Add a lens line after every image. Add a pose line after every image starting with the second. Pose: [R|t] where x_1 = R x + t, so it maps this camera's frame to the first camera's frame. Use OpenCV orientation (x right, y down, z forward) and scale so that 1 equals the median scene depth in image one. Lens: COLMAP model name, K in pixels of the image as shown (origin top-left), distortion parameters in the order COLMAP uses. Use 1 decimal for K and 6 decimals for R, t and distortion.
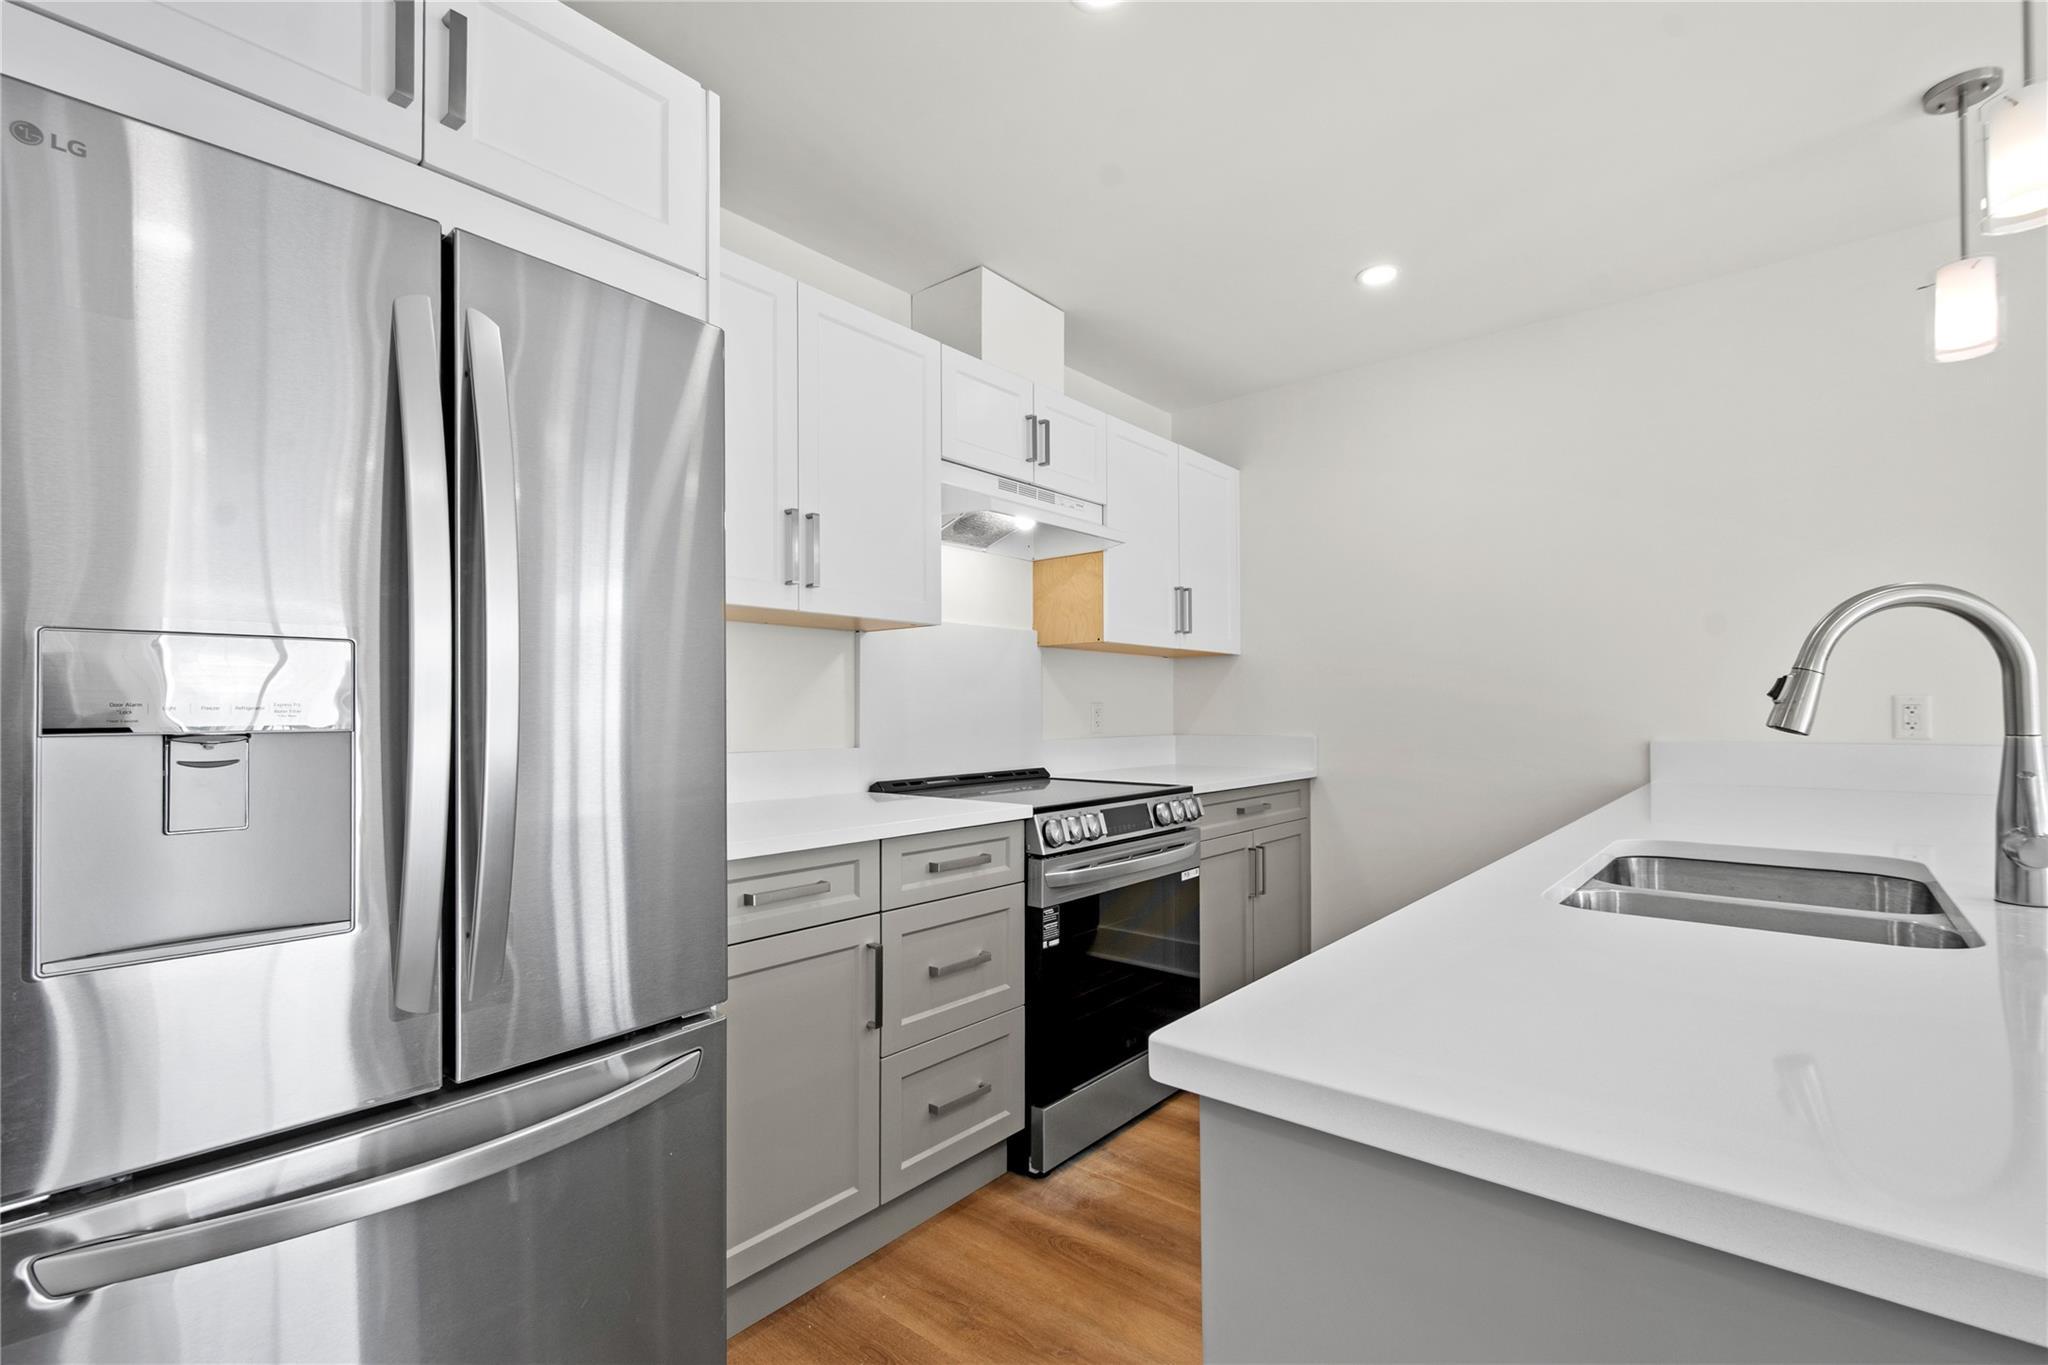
lens RADIAL K [[914.7, 0, 1024.0], [0, 914.7, 682.5], [0, 0, 1]] dist [0.000523, 0.000149]
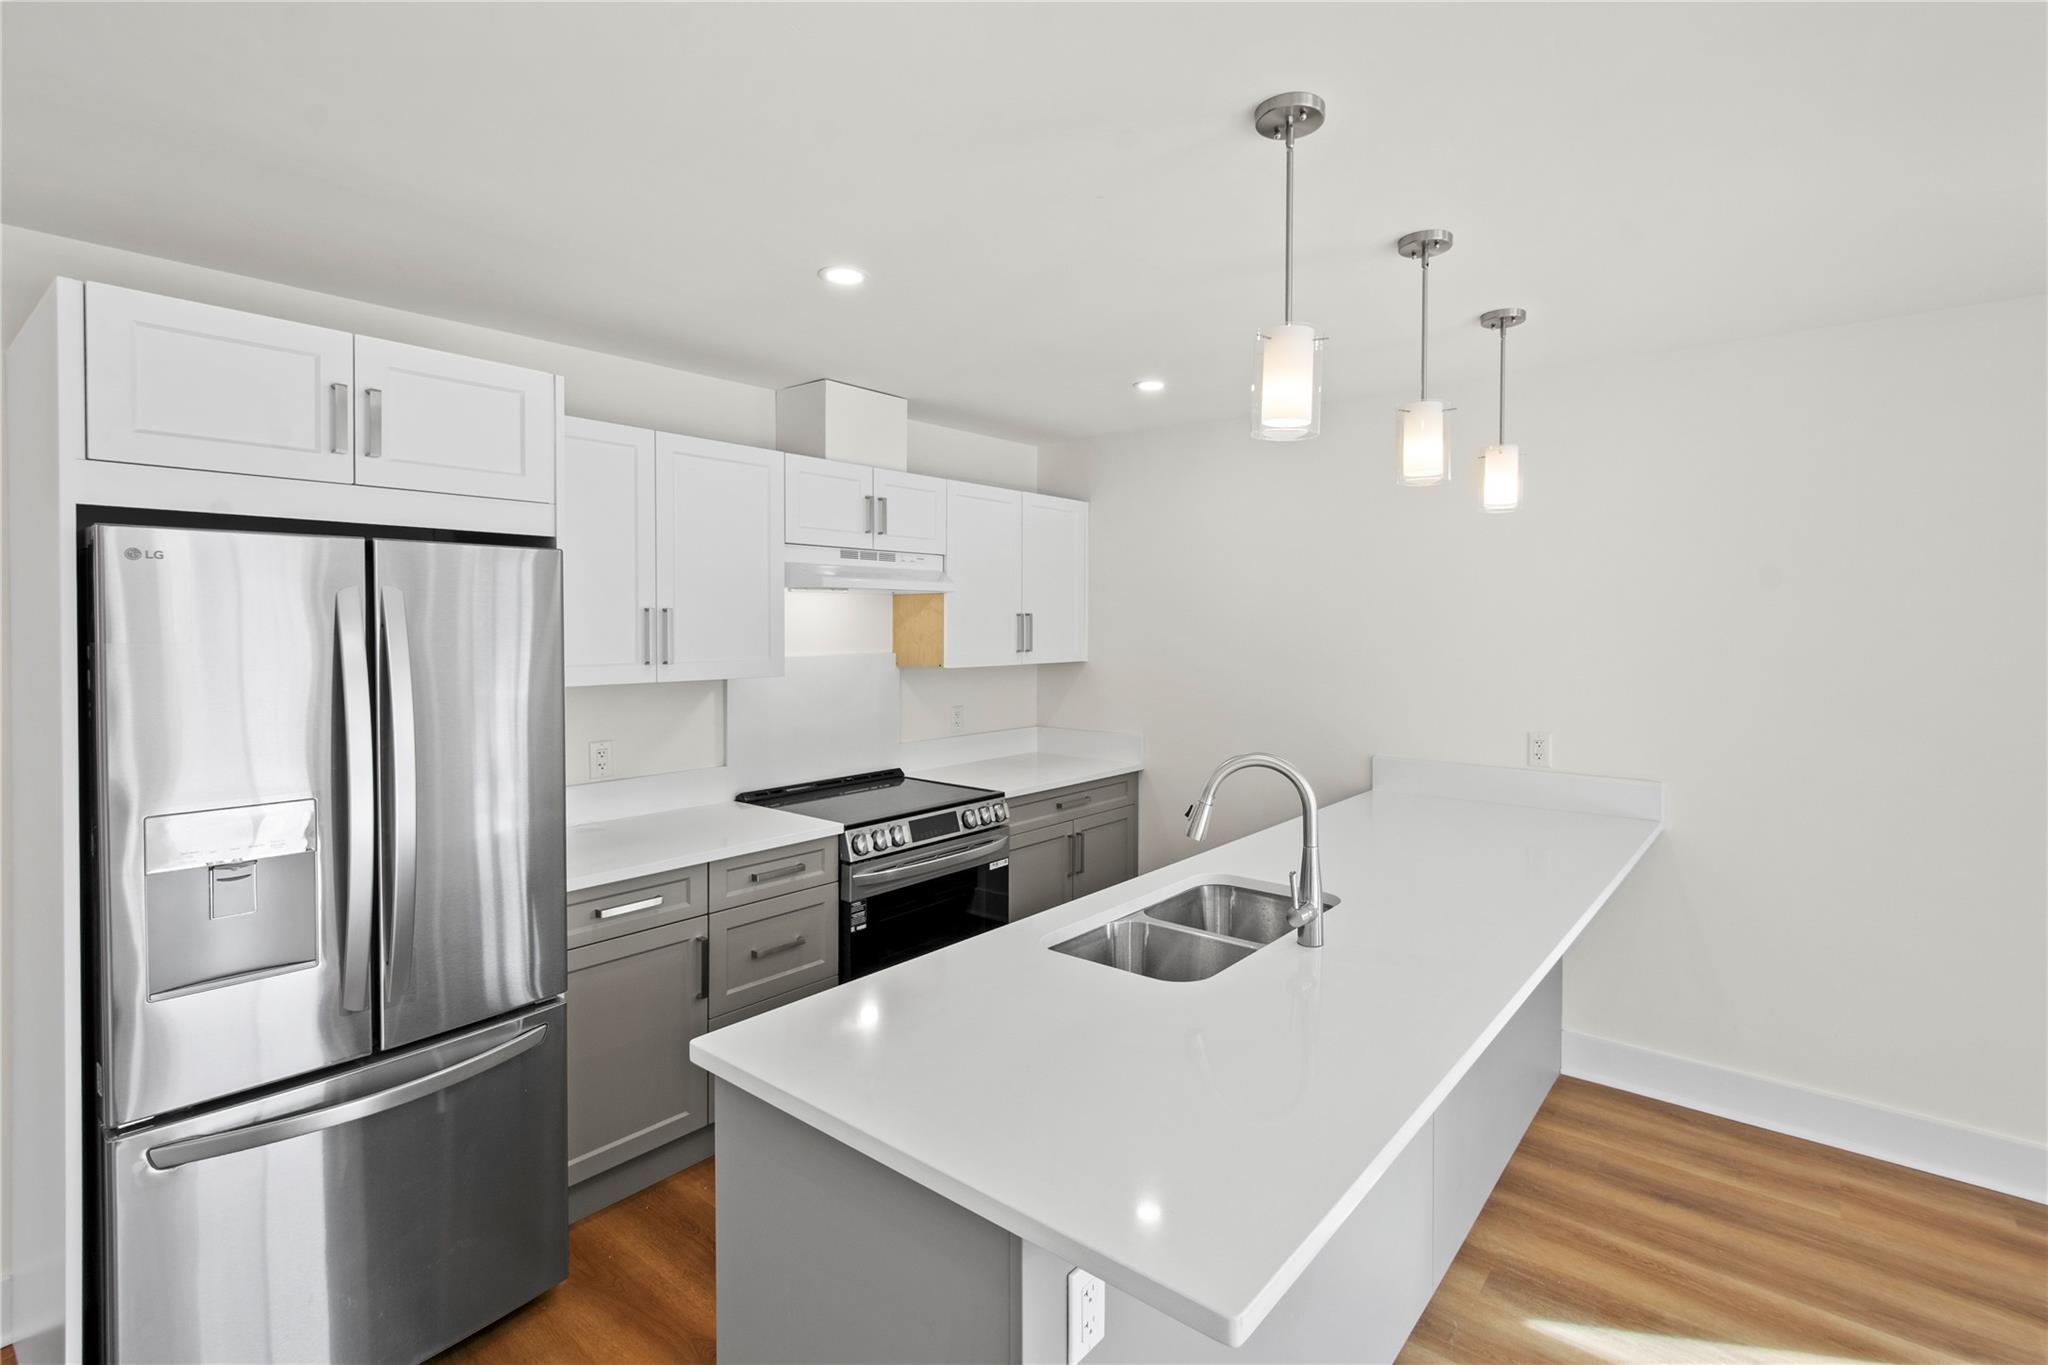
lens RADIAL K [[956.3, 0, 1048.2], [0, 956.3, 624.5], [0, 0, 1]] dist [0.001177, 0.000089]
pose [[0.999671, 0.006100, 0.024910, 0.274518], [-0.006850, 0.999523, 0.030101, -0.200285], [-0.024714, -0.030262, 0.999236, -0.377453]]
